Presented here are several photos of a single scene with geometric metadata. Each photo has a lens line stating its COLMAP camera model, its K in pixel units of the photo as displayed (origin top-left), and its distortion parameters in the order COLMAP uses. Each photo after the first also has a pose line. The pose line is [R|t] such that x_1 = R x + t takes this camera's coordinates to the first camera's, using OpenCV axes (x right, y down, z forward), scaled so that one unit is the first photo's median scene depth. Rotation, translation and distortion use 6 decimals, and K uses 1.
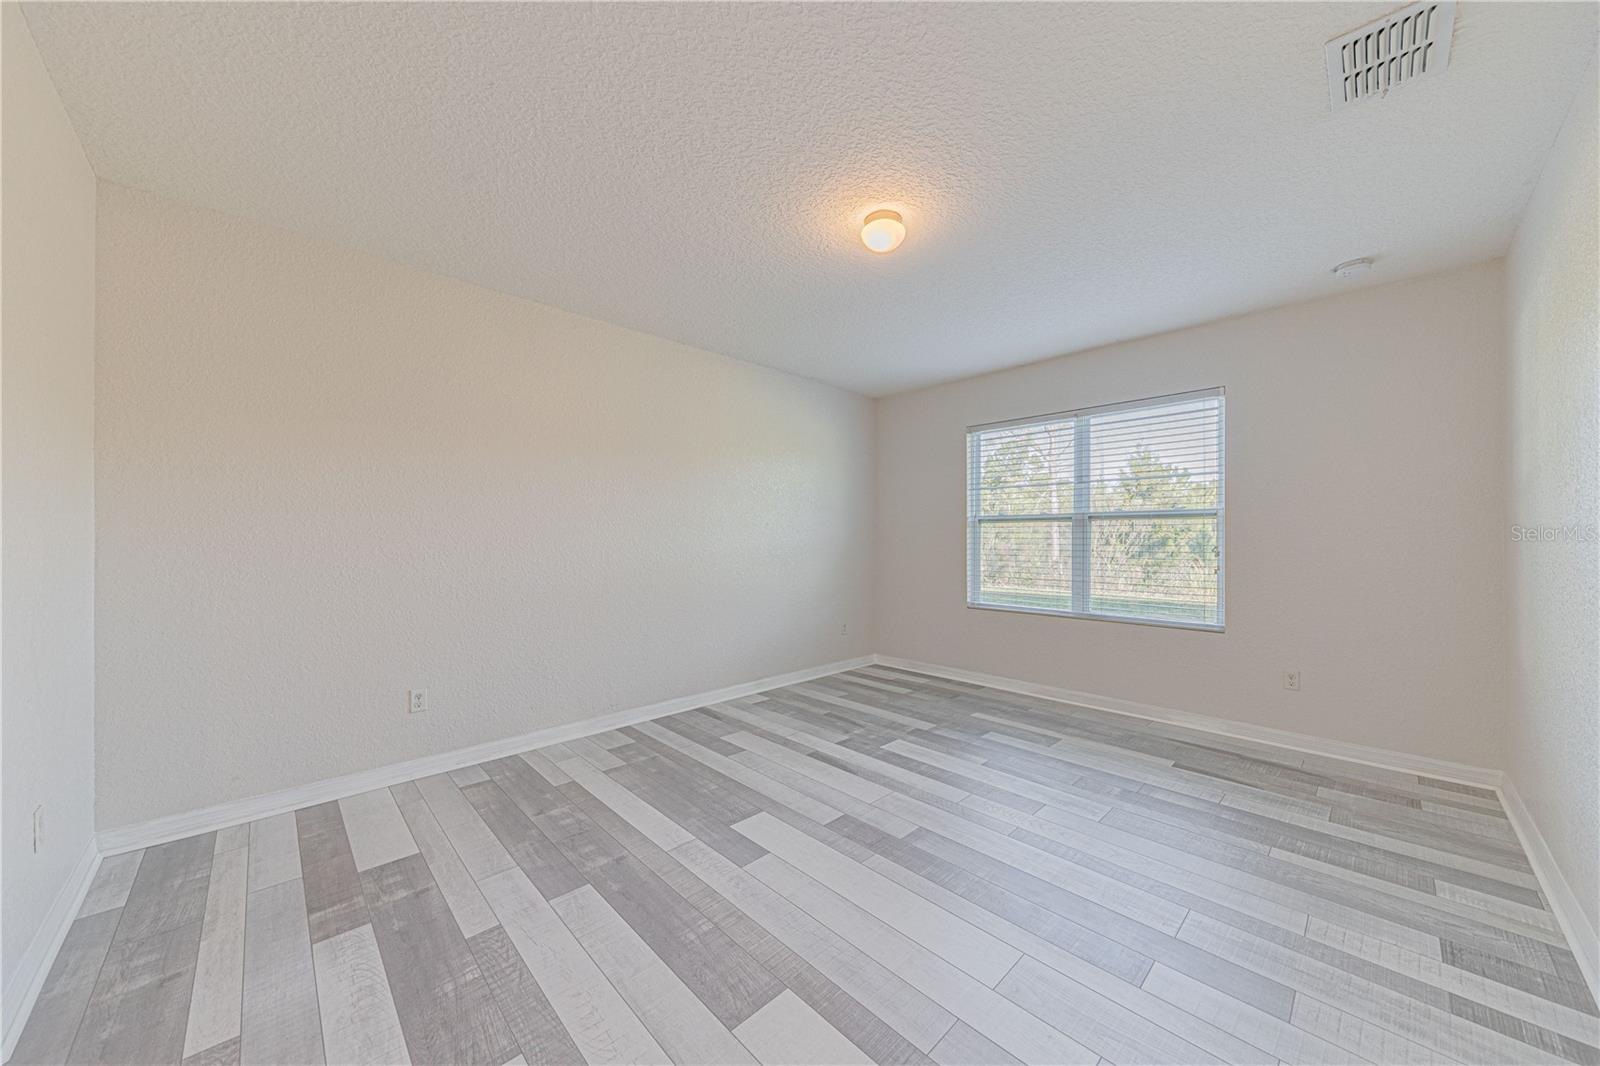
lens RADIAL K [[555.0, 0, 806.4], [0, 555.0, 536.9], [0, 0, 1]] dist [0.008440, -0.003140]
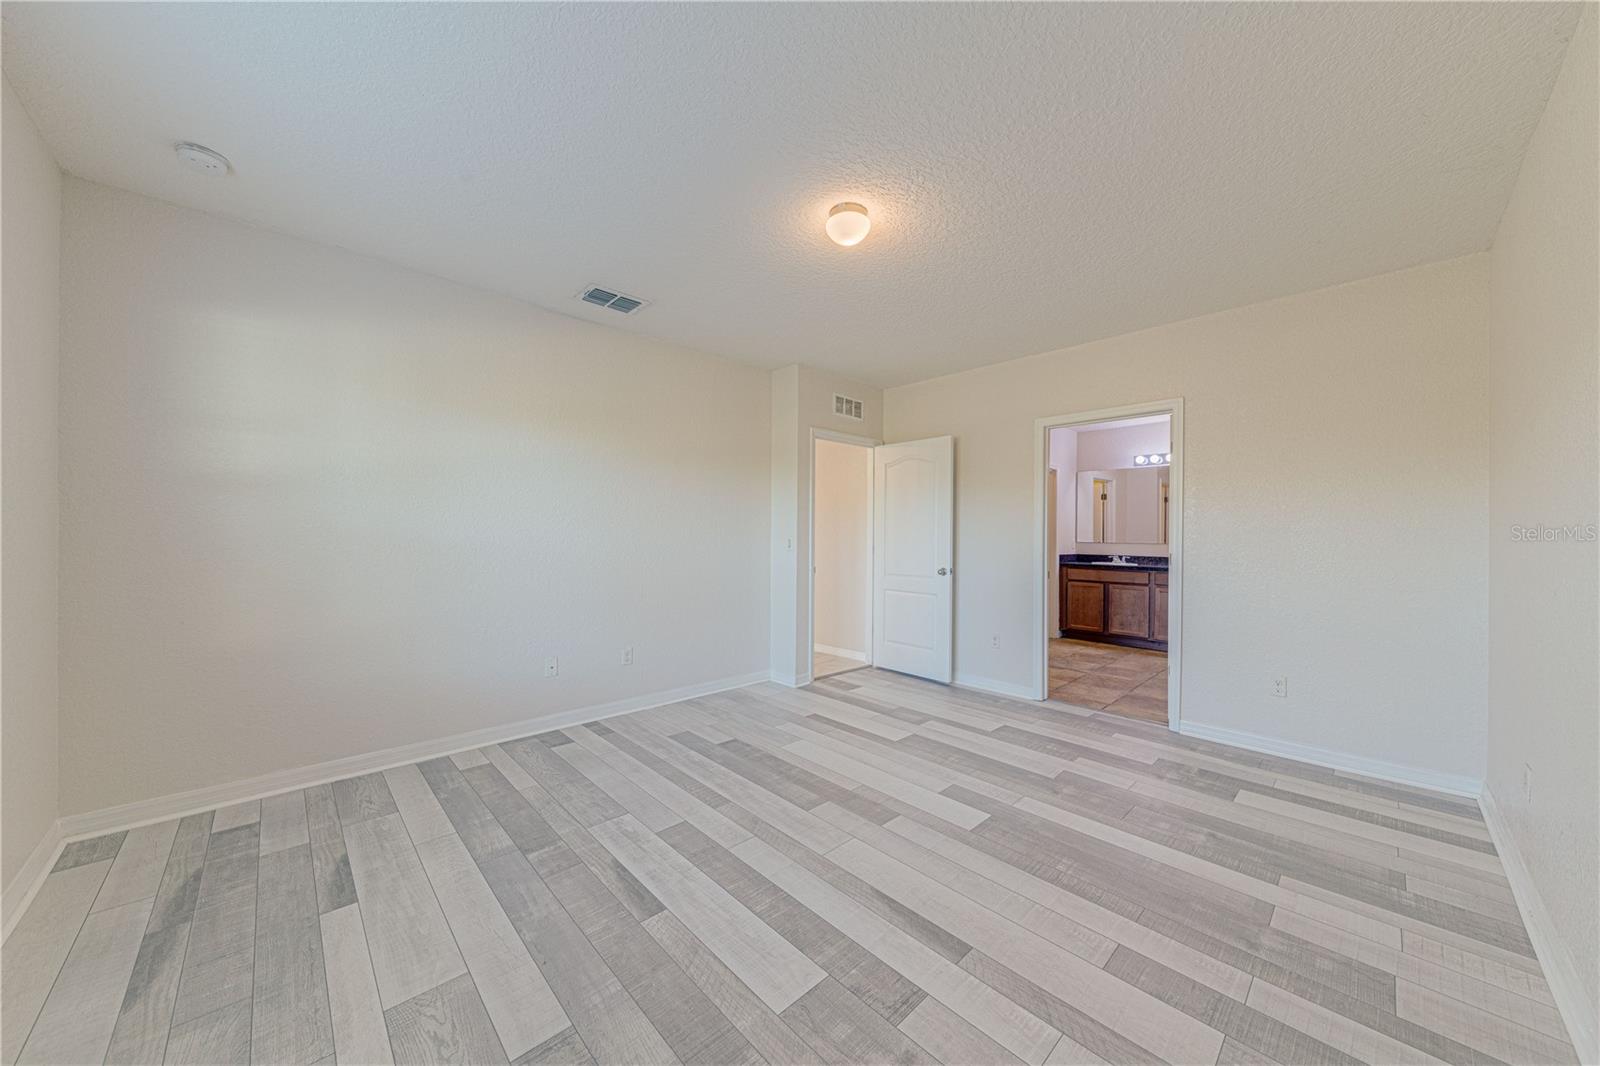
lens RADIAL K [[555.0, 0, 806.4], [0, 555.0, 536.9], [0, 0, 1]] dist [0.008440, -0.003140]
pose [[-0.999934, -0.009611, -0.006367, 0.204958], [-0.009588, 0.999947, -0.003753, 0.011792], [0.006402, -0.003691, -0.999973, 1.925689]]
